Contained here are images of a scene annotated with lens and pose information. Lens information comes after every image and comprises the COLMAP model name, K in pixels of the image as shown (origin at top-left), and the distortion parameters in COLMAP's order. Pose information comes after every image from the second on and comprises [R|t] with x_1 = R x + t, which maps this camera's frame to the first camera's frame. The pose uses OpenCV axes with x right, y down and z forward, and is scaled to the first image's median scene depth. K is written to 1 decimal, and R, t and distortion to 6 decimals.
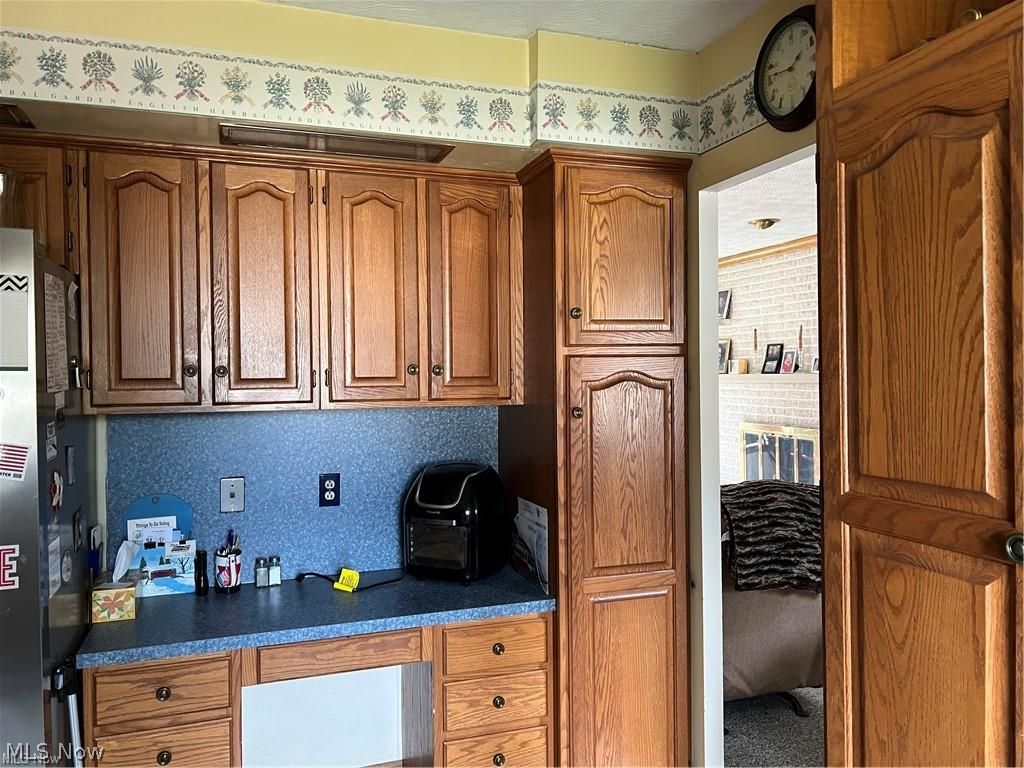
lens RADIAL K [[781.1, 0, 511.5], [0, 781.1, 382.4], [0, 0, 1]] dist [-0.001986, -0.002952]
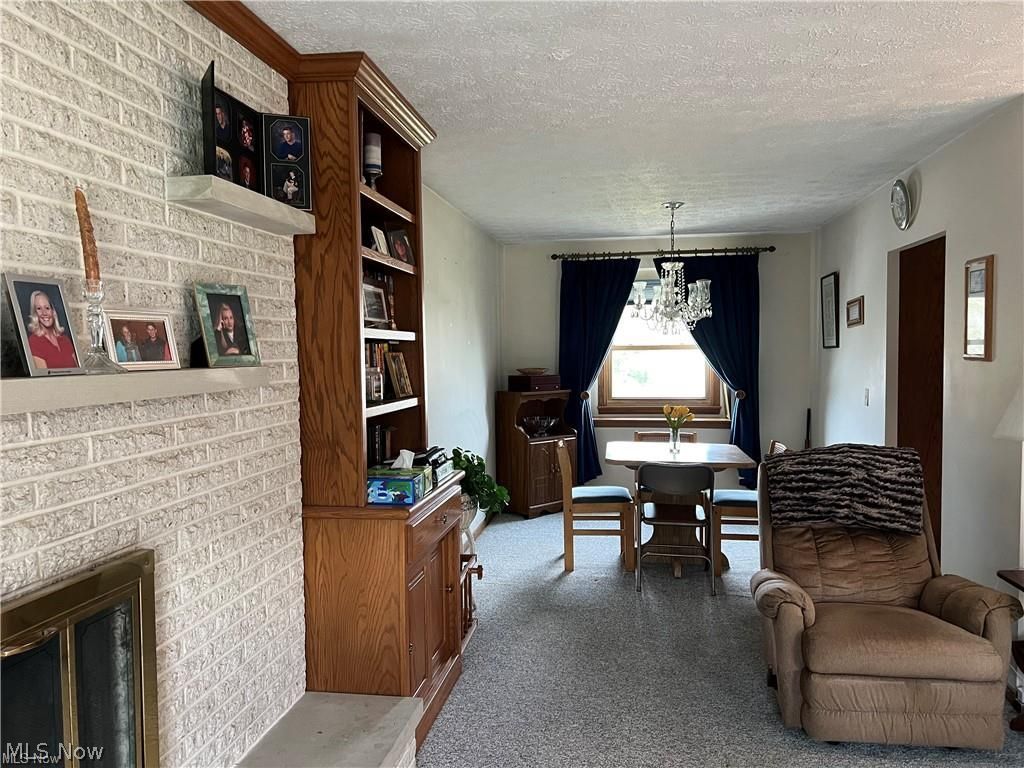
lens RADIAL K [[781.1, 0, 511.7], [0, 781.1, 388.3], [0, 0, 1]] dist [-0.001986, -0.002952]
pose [[-0.881224, -0.005976, 0.472661, 0.106914], [0.023626, 0.998114, 0.056667, -0.016729], [-0.472108, 0.061103, -0.879420, 1.096032]]
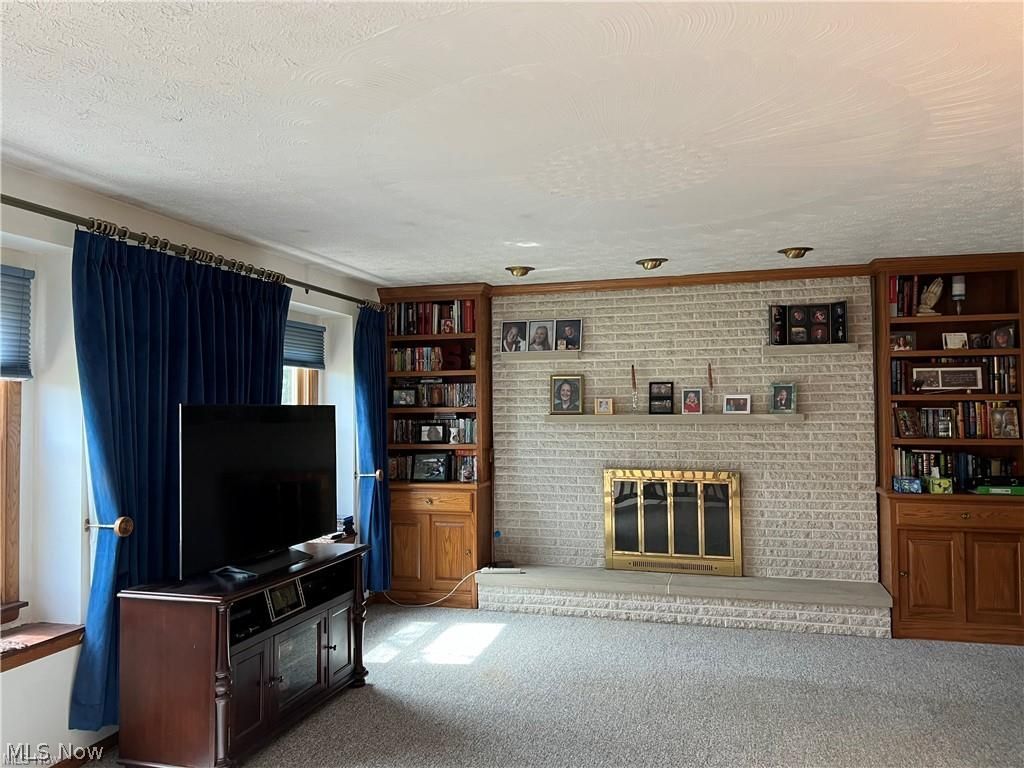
lens RADIAL K [[781.1, 0, 511.1], [0, 781.1, 386.3], [0, 0, 1]] dist [-0.001986, -0.002952]
pose [[0.578928, 0.033248, 0.814701, -0.516486], [0.009898, 0.998808, -0.047795, -0.001792], [-0.815319, 0.035734, 0.577909, 0.604443]]
